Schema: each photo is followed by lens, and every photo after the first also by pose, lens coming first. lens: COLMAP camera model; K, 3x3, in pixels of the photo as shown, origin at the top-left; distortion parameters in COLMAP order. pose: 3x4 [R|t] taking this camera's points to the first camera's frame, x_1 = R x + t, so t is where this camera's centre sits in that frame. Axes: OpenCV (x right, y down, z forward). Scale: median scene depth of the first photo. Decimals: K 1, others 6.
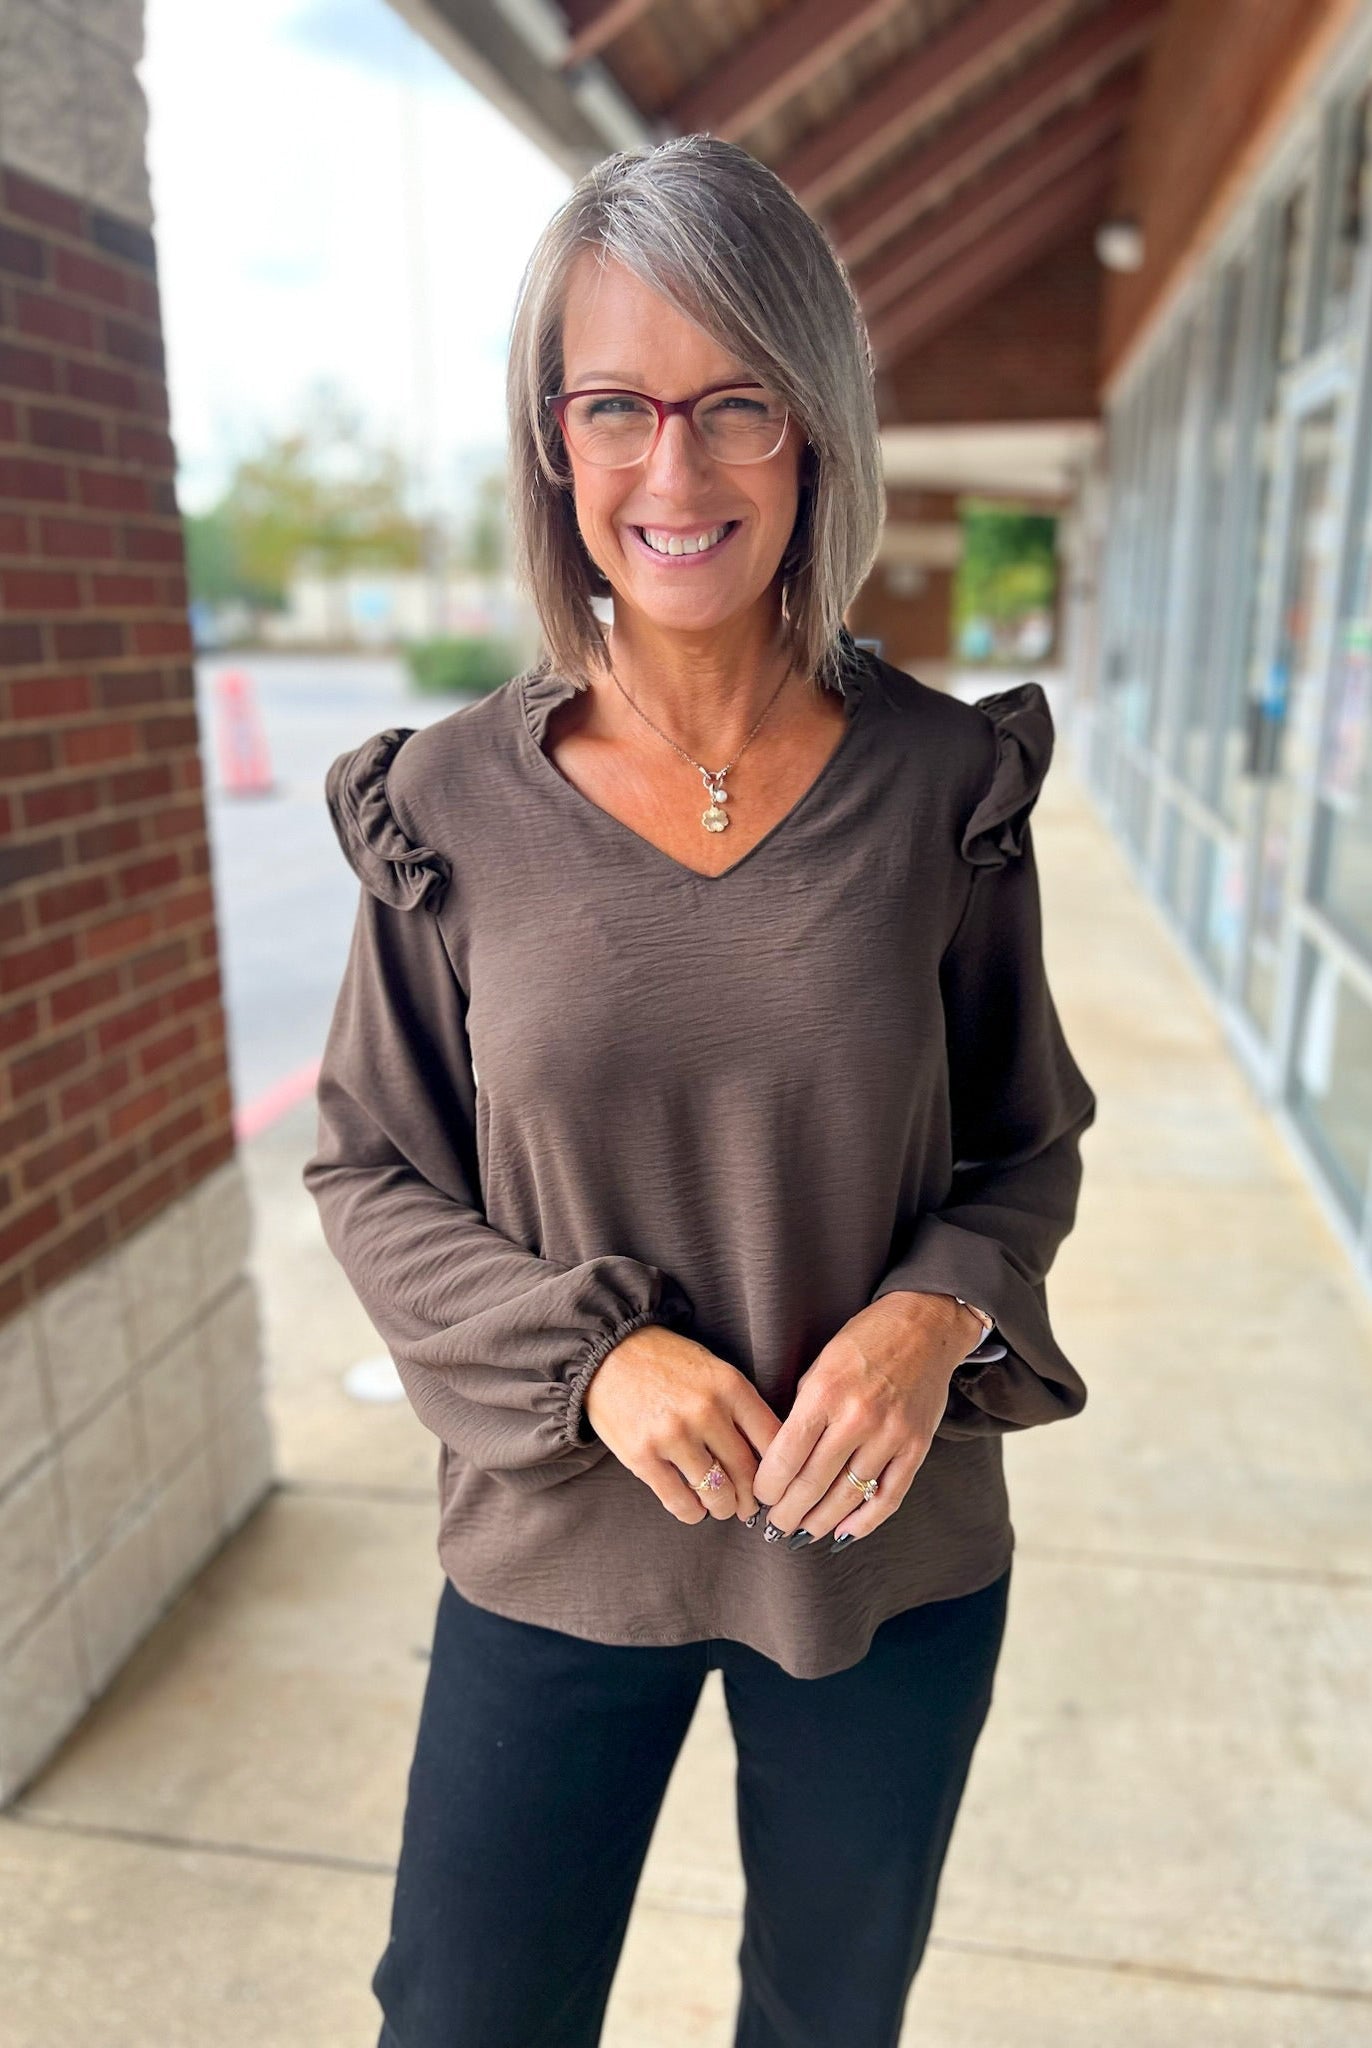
lens RADIAL K [[1554.8, 0, 691.7], [0, 1554.8, 1035.8], [0, 0, 1]] dist [0.005742, -0.010063]
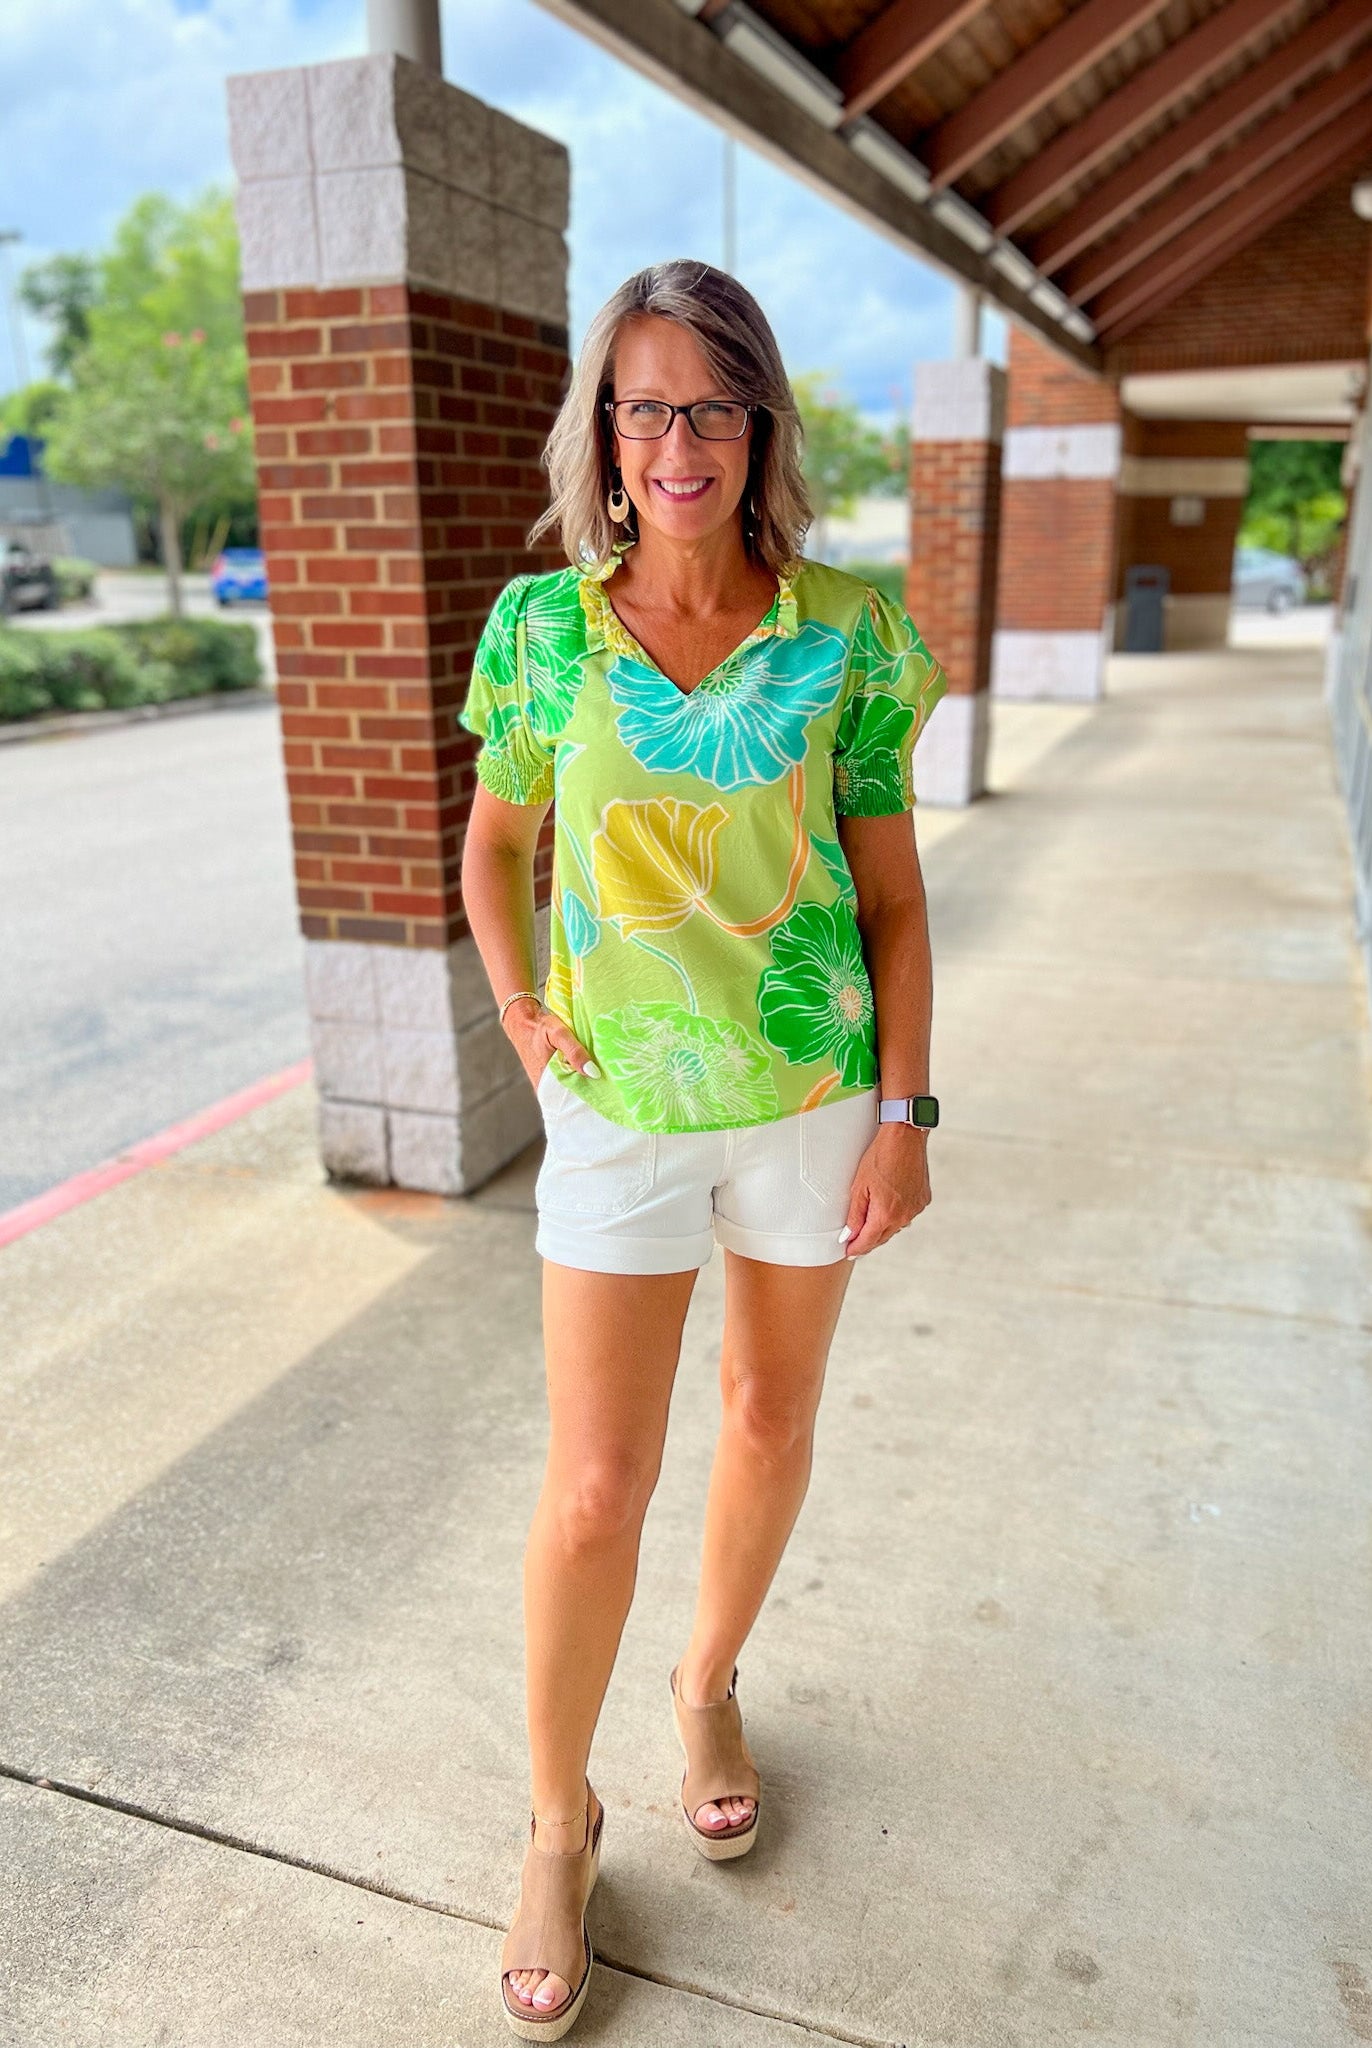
lens RADIAL K [[1554.8, 0, 691.7], [0, 1554.8, 1035.8], [0, 0, 1]] dist [0.005742, -0.010063]
pose [[0.982919, 0.048247, -0.177600, 0.124984], [-0.041267, 0.998231, 0.042791, 0.177684], [0.179350, -0.034731, 0.983172, -0.652564]]
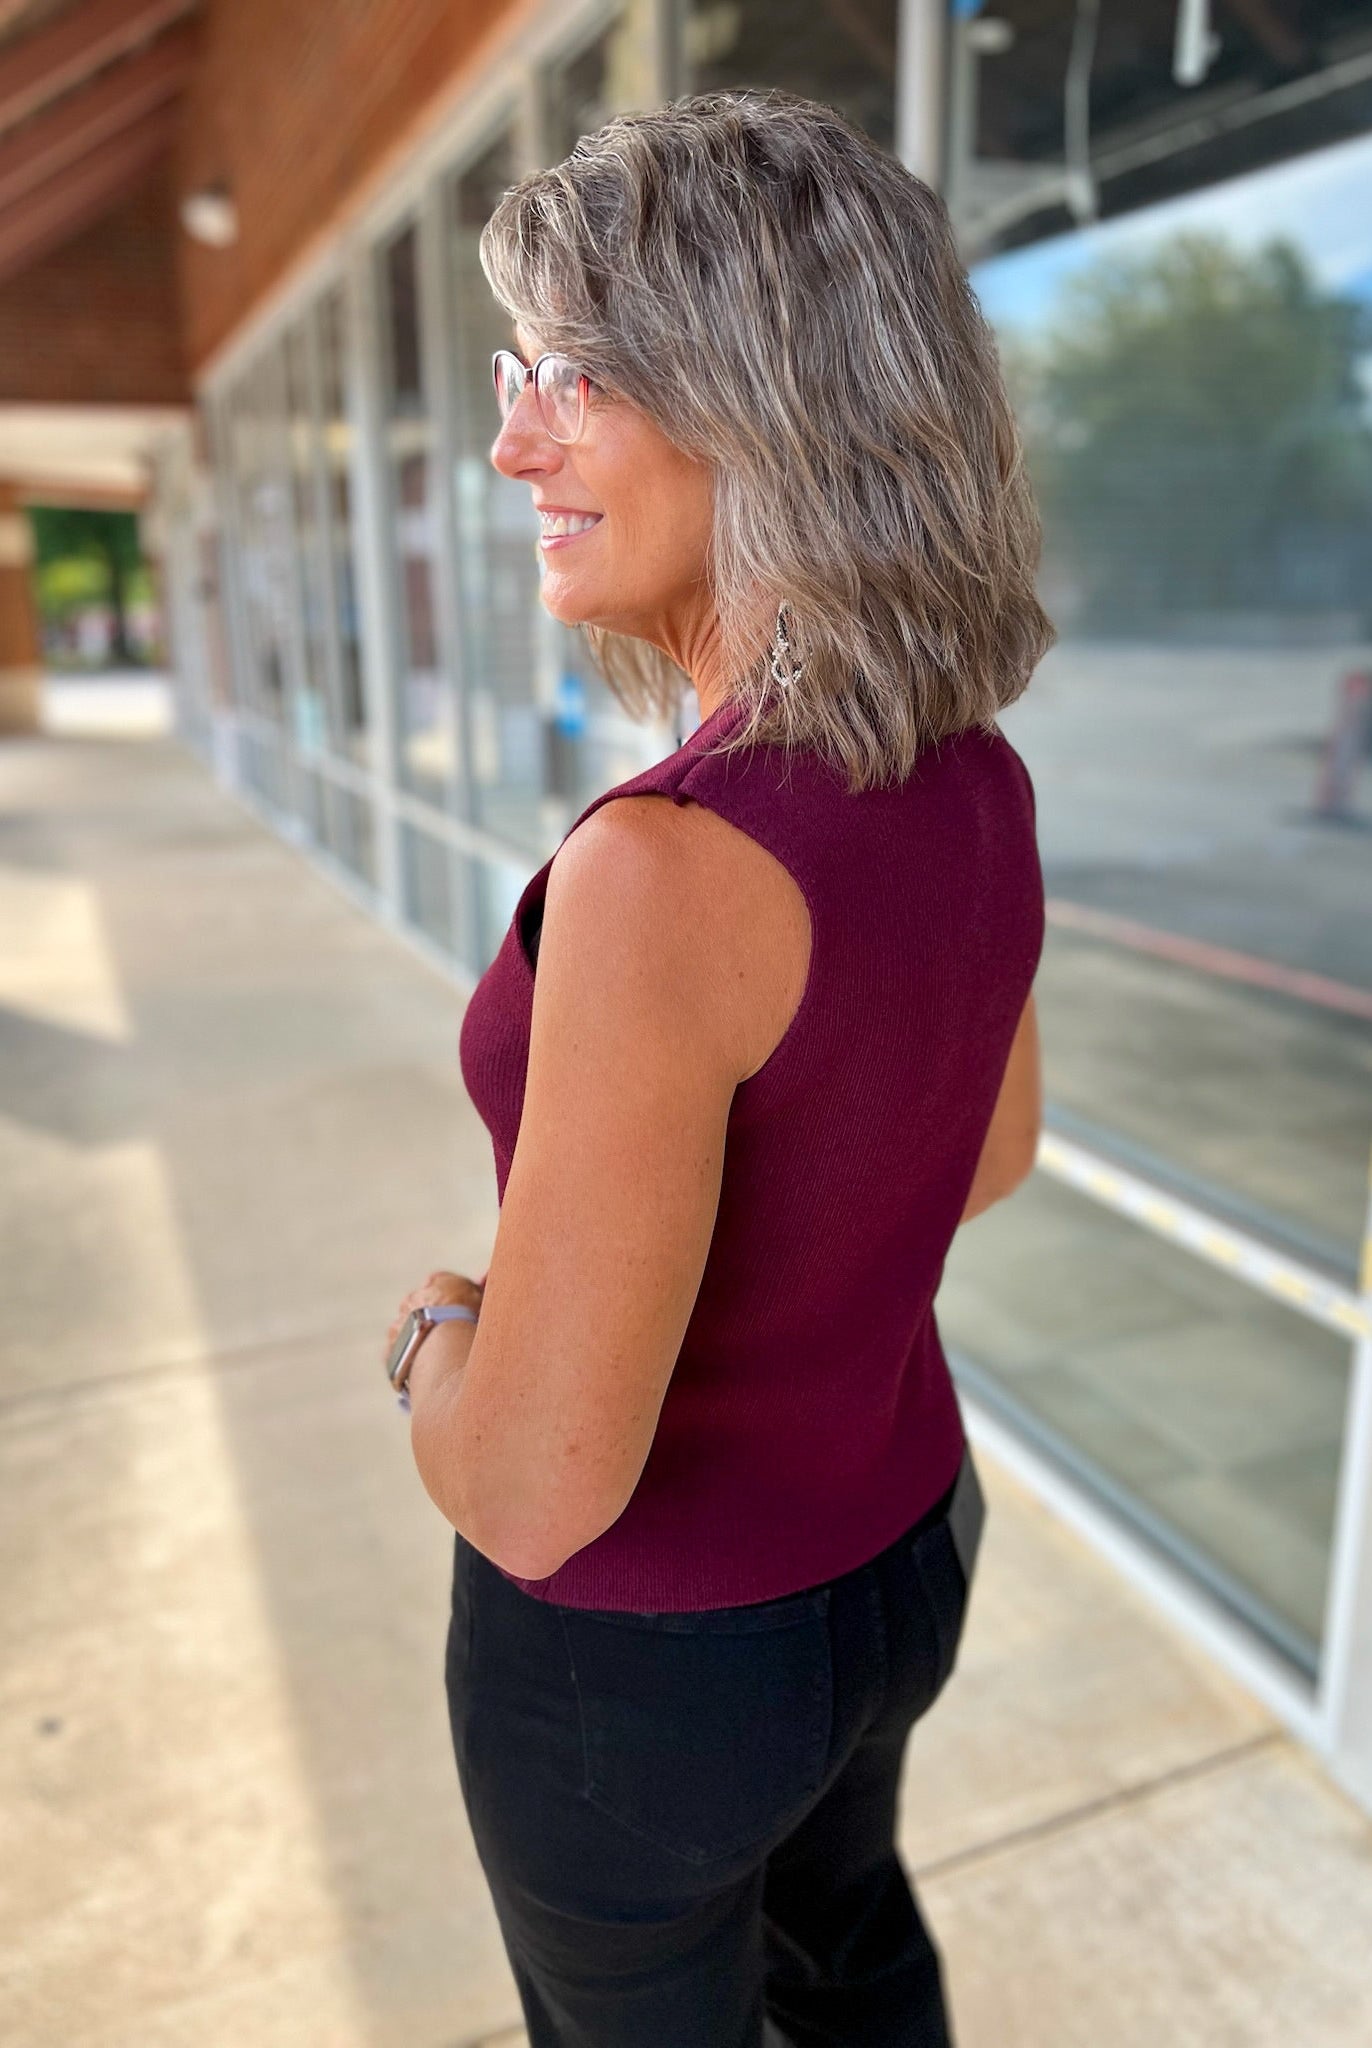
lens RADIAL K [[1553.4, 0, 681.1], [0, 1553.4, 1021.5], [0, 0, 1]] dist [0.005225, -0.006911]
pose [[0.840732, -0.152931, 0.519405, -0.153929], [0.156622, 0.986962, 0.037080, -0.126695], [-0.518304, 0.050175, 0.853723, 0.408657]]
